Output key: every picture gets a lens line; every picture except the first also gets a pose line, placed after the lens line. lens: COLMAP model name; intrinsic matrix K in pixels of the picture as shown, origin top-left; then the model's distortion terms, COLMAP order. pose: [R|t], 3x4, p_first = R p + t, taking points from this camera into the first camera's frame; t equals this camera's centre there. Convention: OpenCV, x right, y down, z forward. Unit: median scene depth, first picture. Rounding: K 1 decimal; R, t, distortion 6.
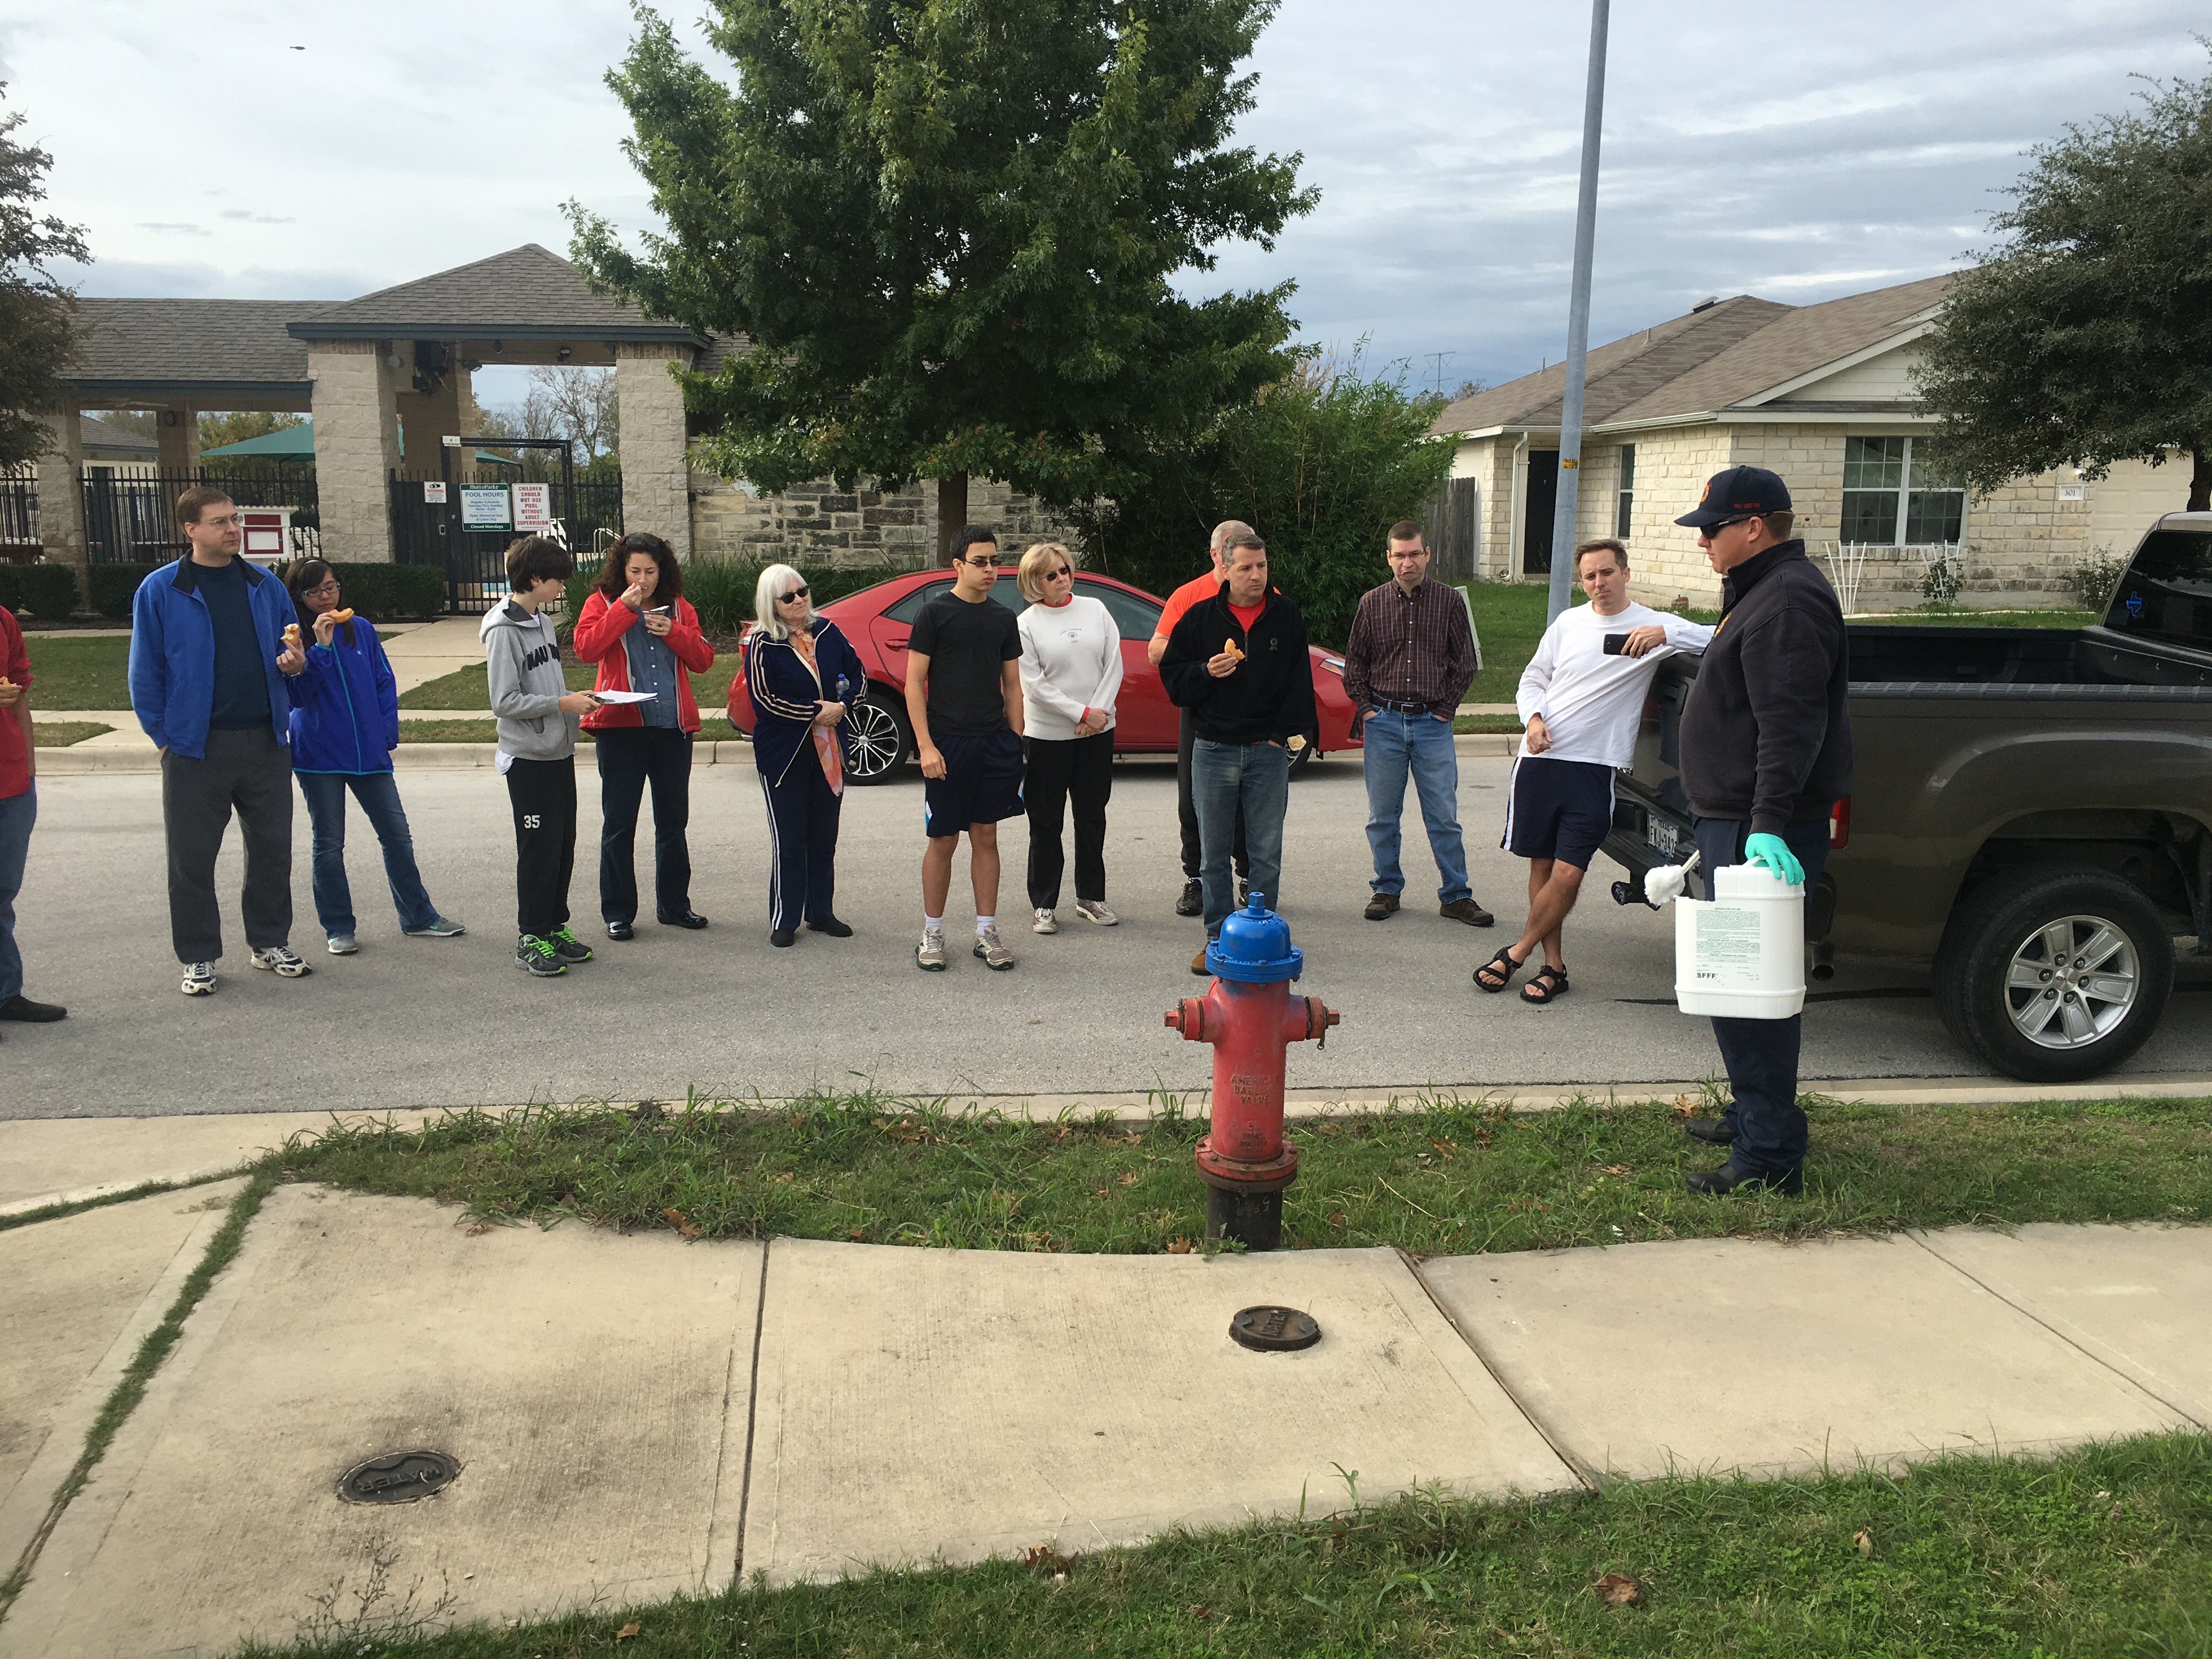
lens RADIAL K [[1863.5, 0, 1100.6], [0, 1863.5, 832.0], [0, 0, 1]] dist [0.083955, -0.111195]
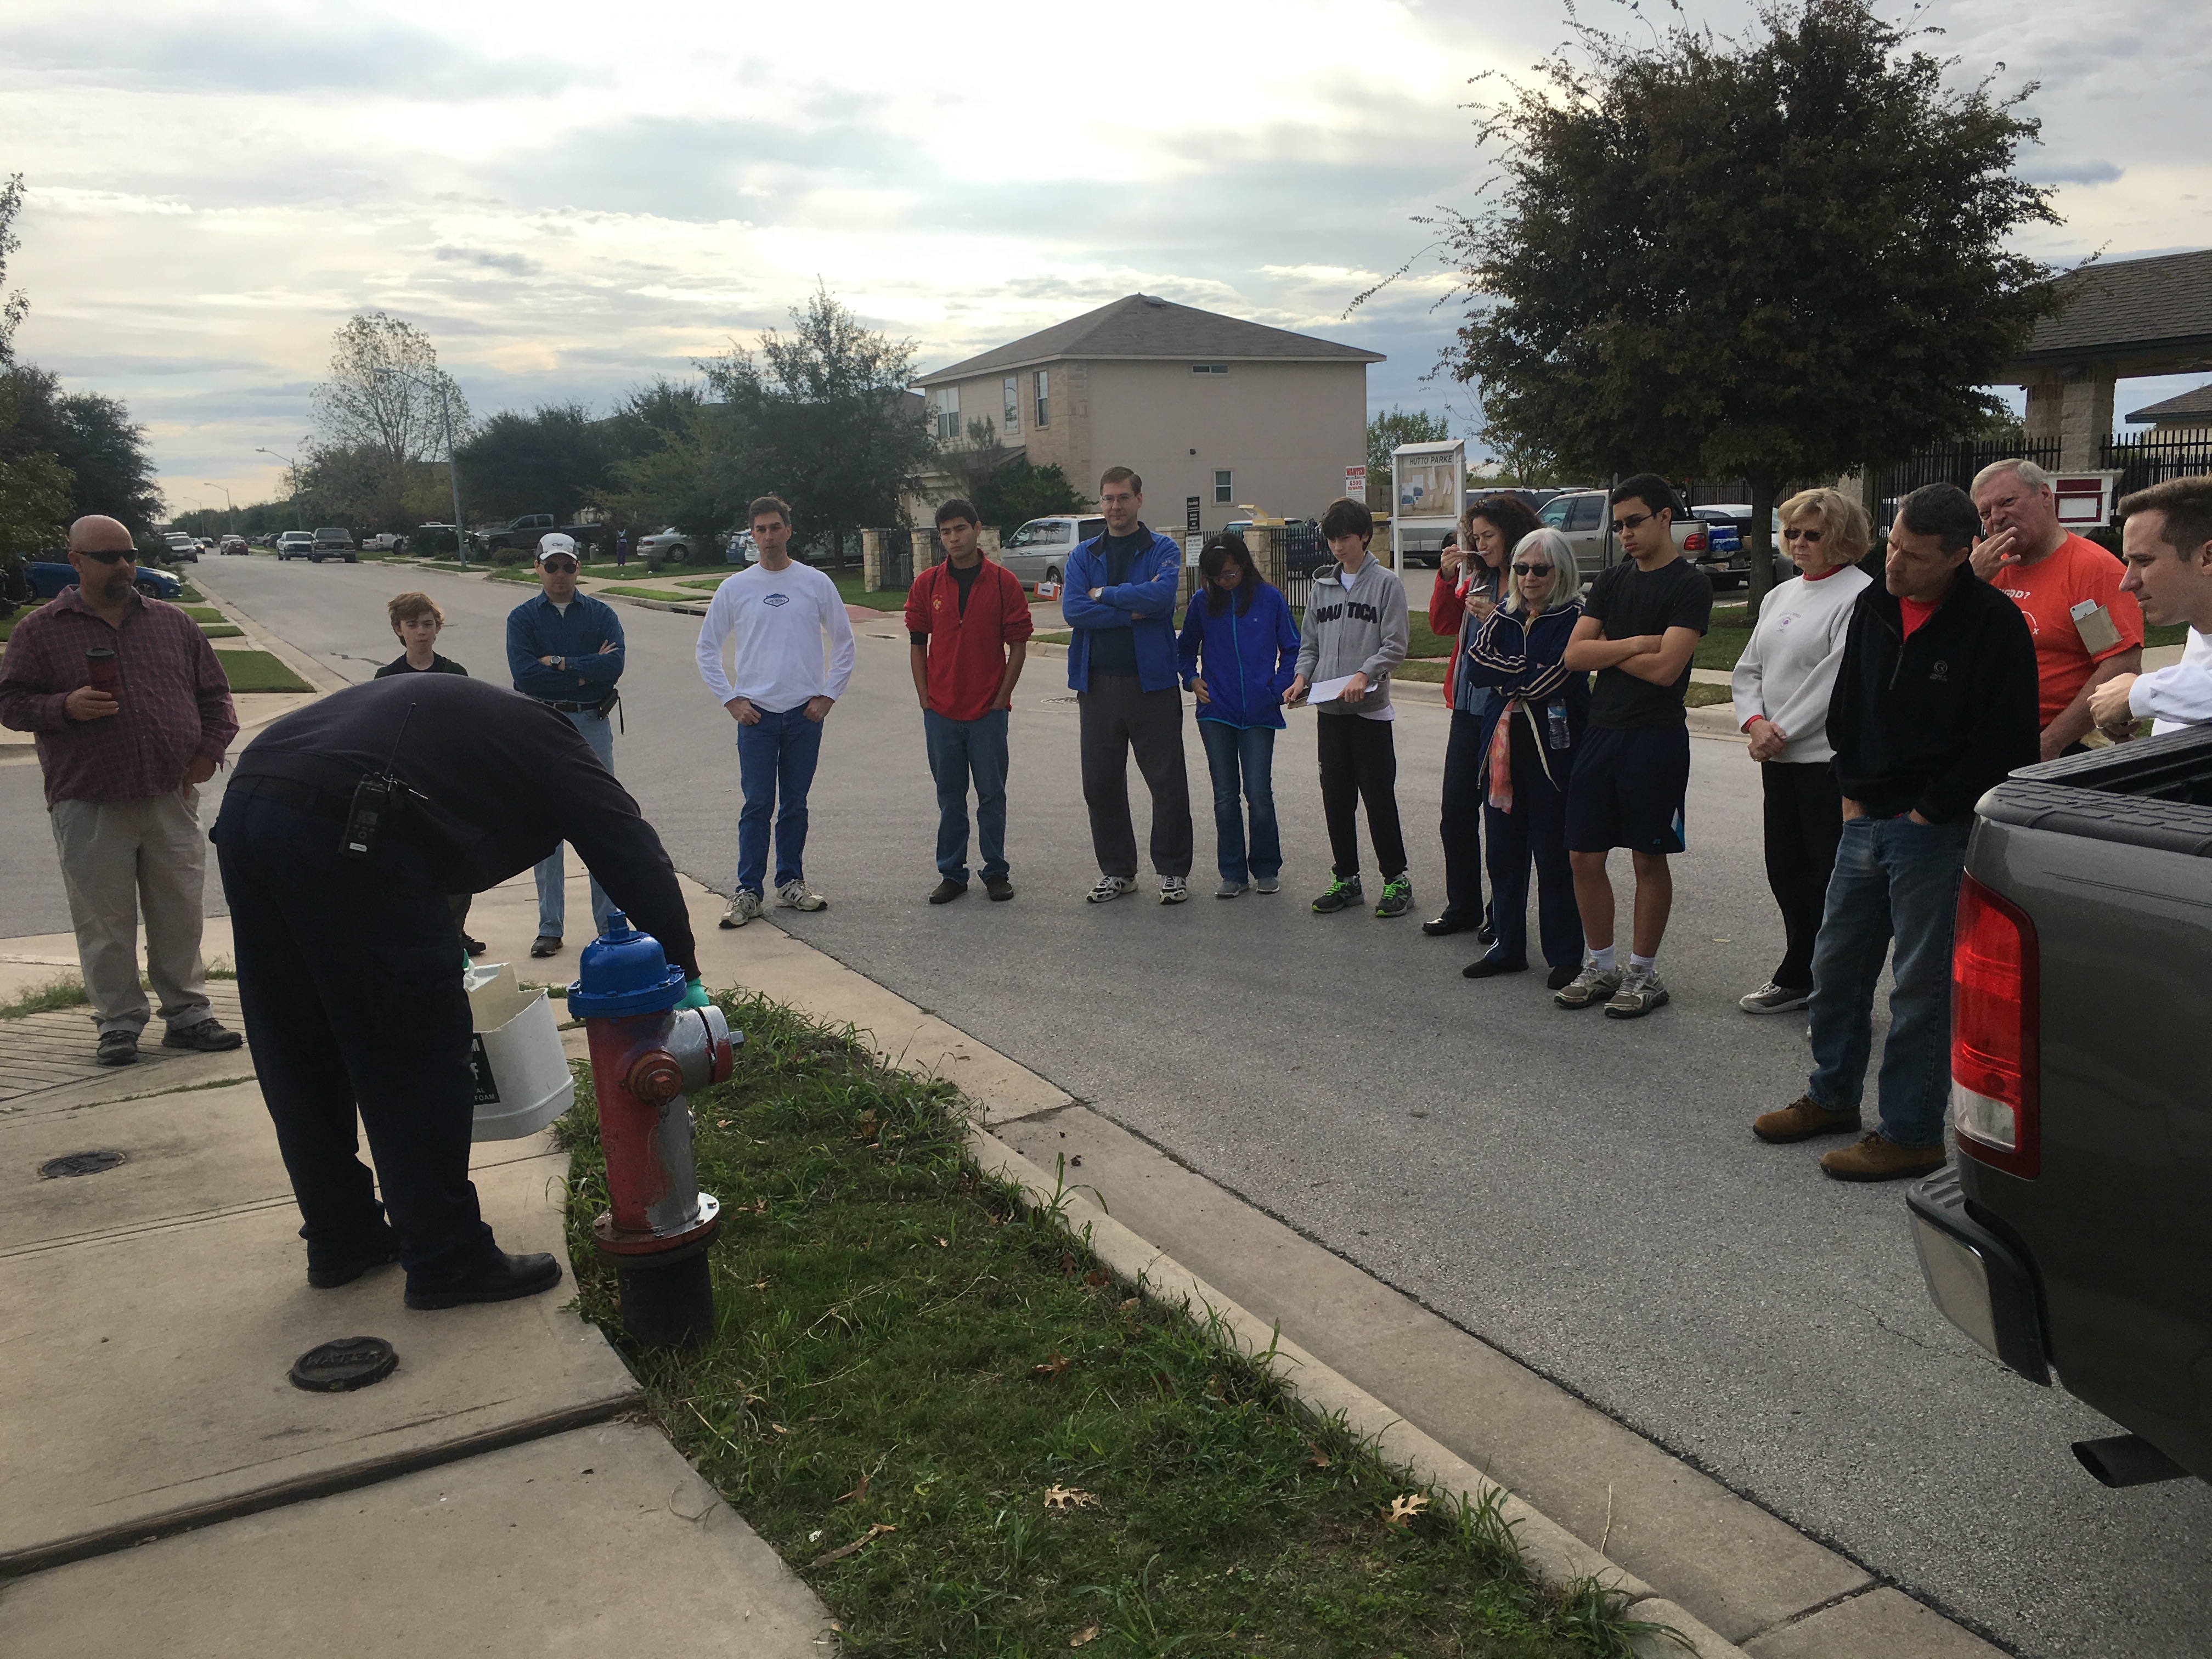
lens RADIAL K [[1877.2, 0, 1105.2], [0, 1877.2, 827.8], [0, 0, 1]] dist [0.082875, -0.112631]
pose [[0.392982, 0.137739, -0.909171, 0.320803], [-0.127985, 0.987287, 0.094253, -0.038771], [0.910596, 0.079320, 0.405615, 0.289032]]
